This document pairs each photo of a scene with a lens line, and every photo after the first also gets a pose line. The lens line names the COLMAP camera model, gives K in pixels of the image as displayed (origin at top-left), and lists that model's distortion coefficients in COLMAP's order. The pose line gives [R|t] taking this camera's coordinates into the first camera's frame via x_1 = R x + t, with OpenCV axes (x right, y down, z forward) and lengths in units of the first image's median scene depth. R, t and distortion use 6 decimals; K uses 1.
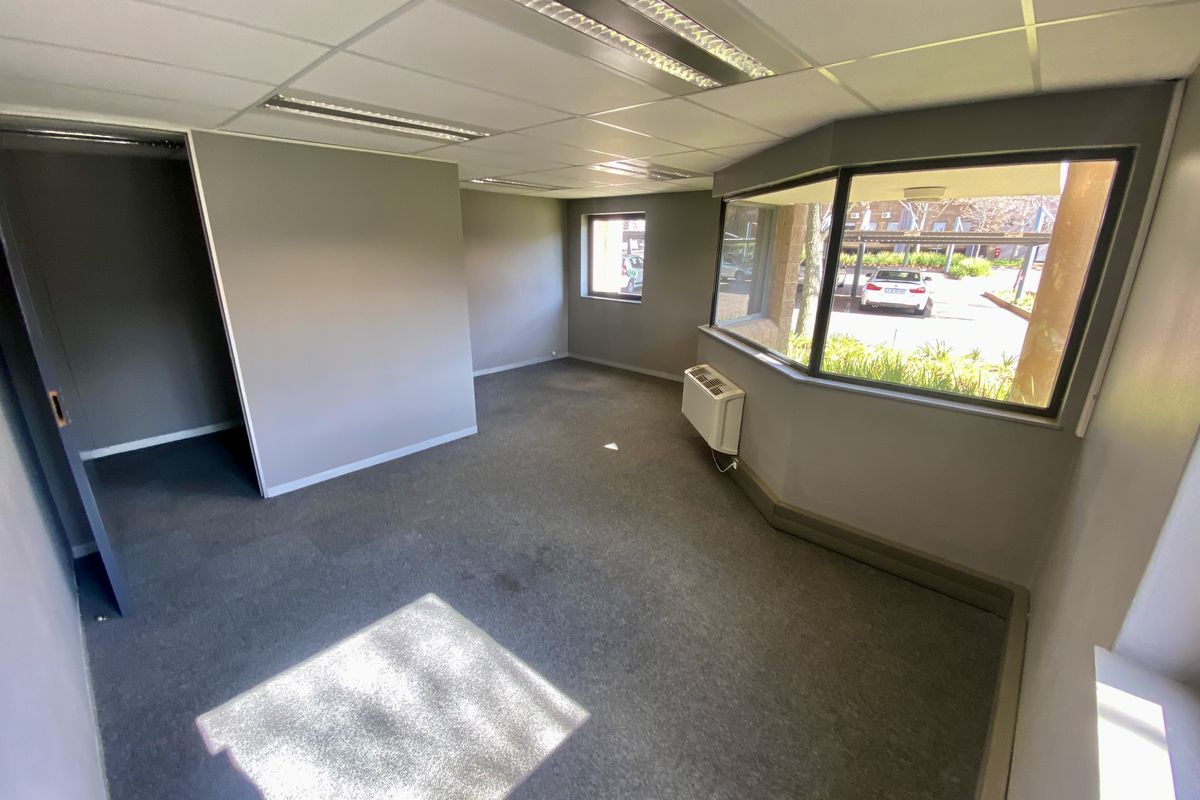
lens RADIAL K [[492.6, 0, 600.0], [0, 492.6, 400.0], [0, 0, 1]] dist [-0.001606, -0.008278]
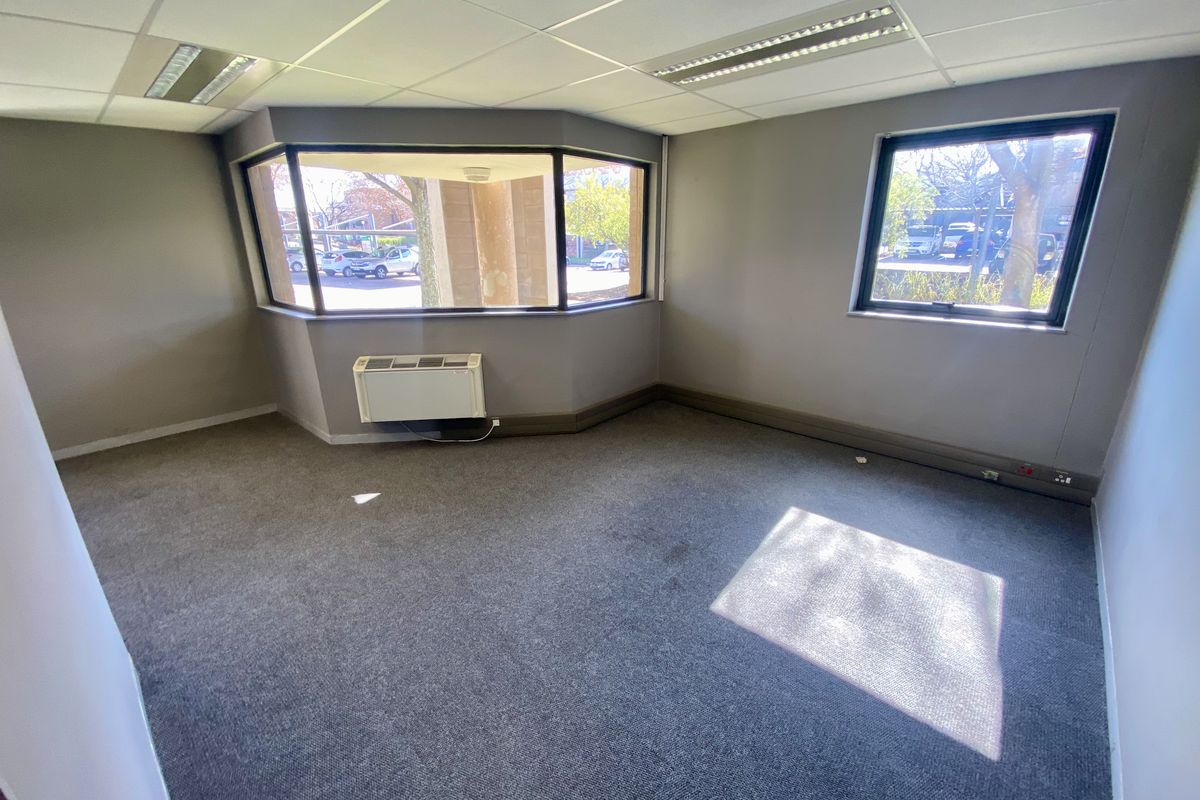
lens RADIAL K [[489.6, 0, 600.0], [0, 489.6, 400.0], [0, 0, 1]] dist [0.036139, -0.026449]
pose [[-0.017816, -0.324447, 0.945736, -1.121105], [0.310898, 0.897198, 0.313652, -0.271297], [-0.950276, 0.299616, 0.084886, 1.103931]]
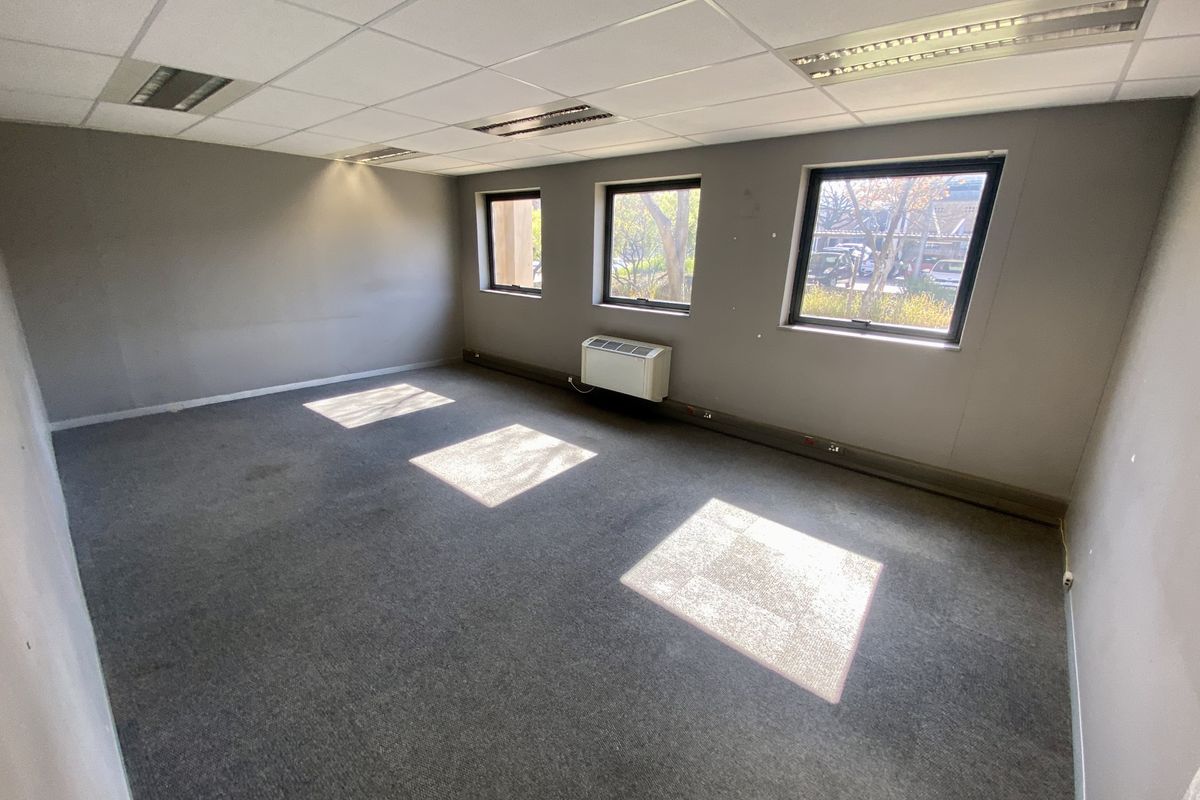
lens RADIAL K [[489.6, 0, 600.0], [0, 489.6, 400.0], [0, 0, 1]] dist [0.036139, -0.026449]
pose [[-0.022835, -0.304718, 0.952169, -1.229335], [0.269675, 0.915235, 0.299366, -0.234157], [-0.962681, 0.263612, 0.061275, 0.987355]]
